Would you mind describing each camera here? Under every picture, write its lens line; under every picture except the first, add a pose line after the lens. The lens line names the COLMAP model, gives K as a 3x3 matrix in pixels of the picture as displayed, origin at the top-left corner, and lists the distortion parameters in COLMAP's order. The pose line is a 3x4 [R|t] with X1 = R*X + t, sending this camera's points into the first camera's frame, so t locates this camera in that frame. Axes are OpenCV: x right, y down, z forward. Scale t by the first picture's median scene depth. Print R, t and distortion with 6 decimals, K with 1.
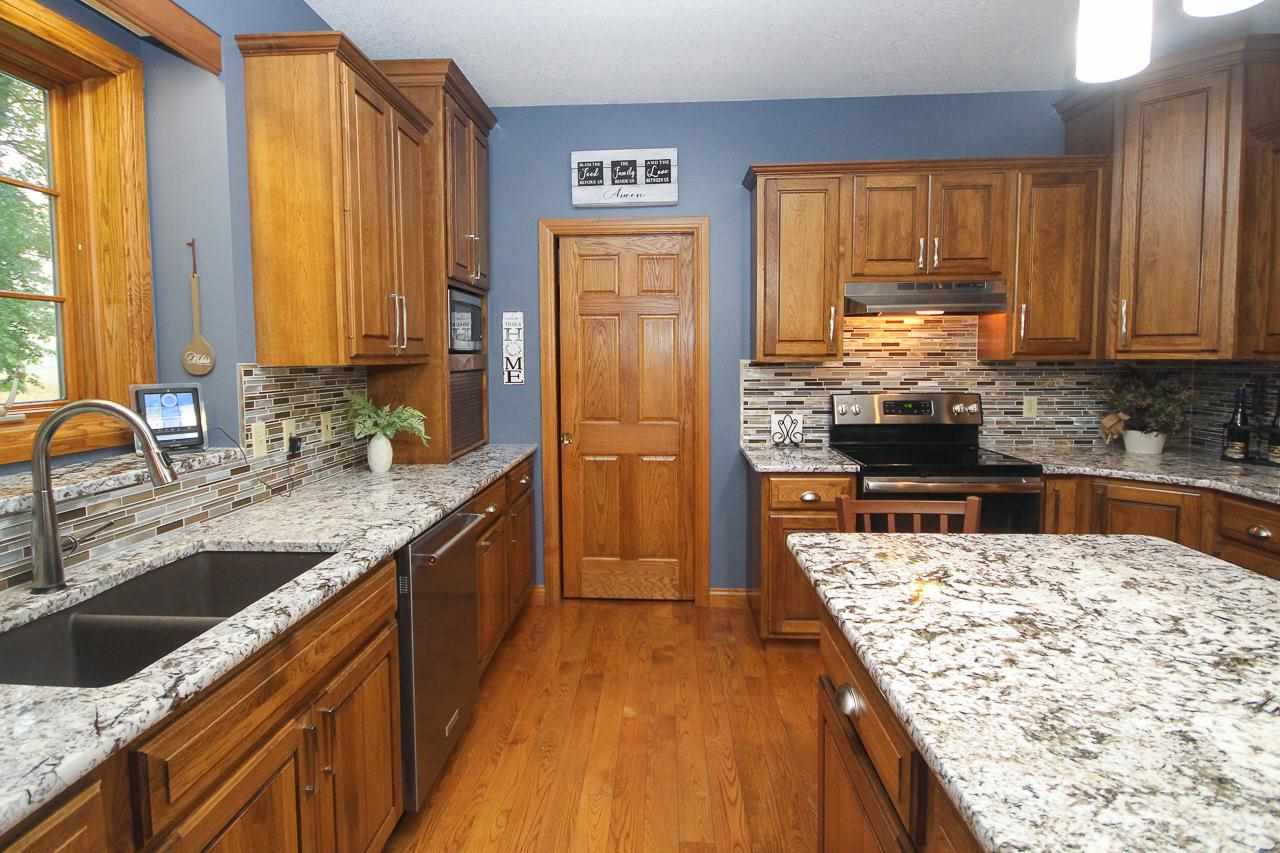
lens RADIAL K [[665.5, 0, 637.3], [0, 665.5, 394.9], [0, 0, 1]] dist [-0.001451, -0.000070]
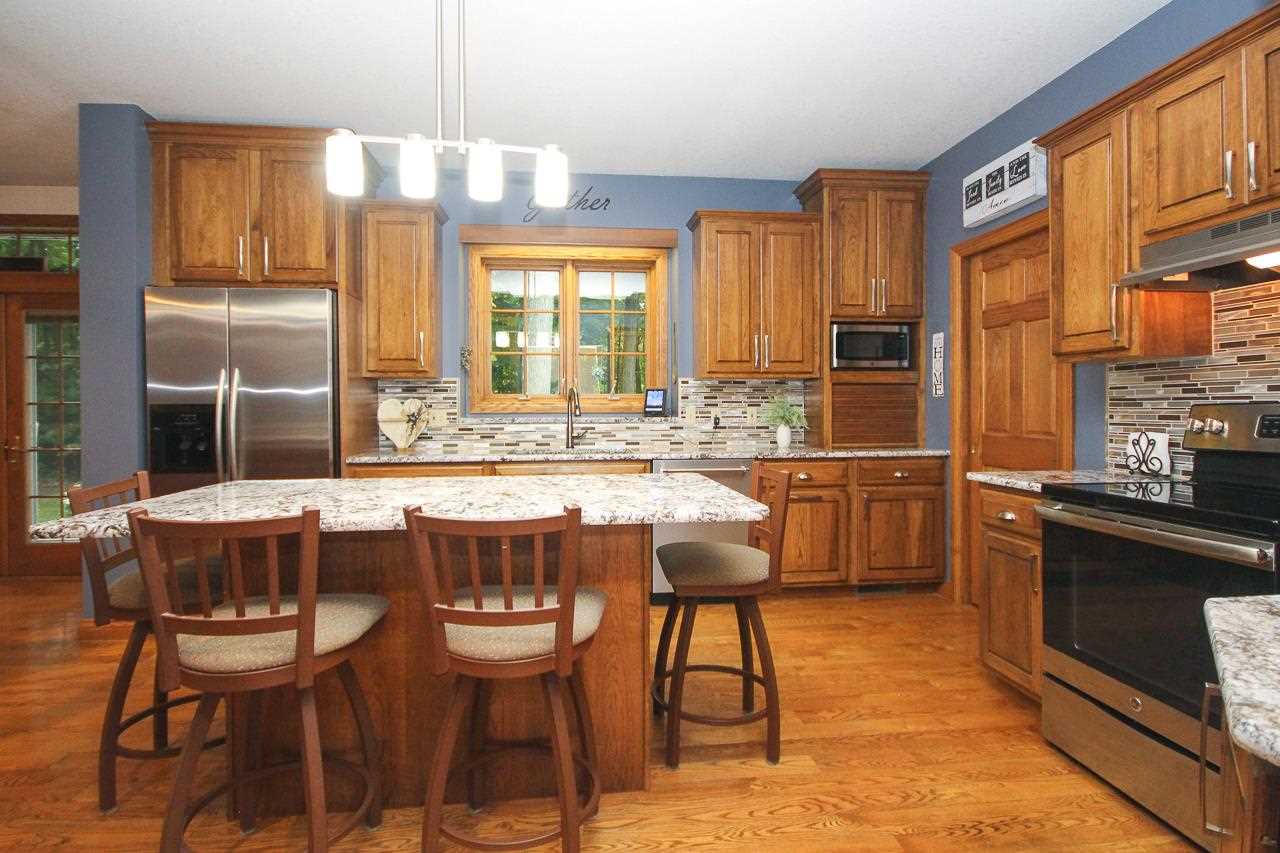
lens RADIAL K [[665.5, 0, 639.9], [0, 665.5, 417.8], [0, 0, 1]] dist [-0.001451, -0.000070]
pose [[0.154616, 0.020743, -0.987757, 0.892325], [-0.056606, 0.998323, 0.012104, 0.037201], [0.986352, 0.054042, 0.155531, 0.336711]]
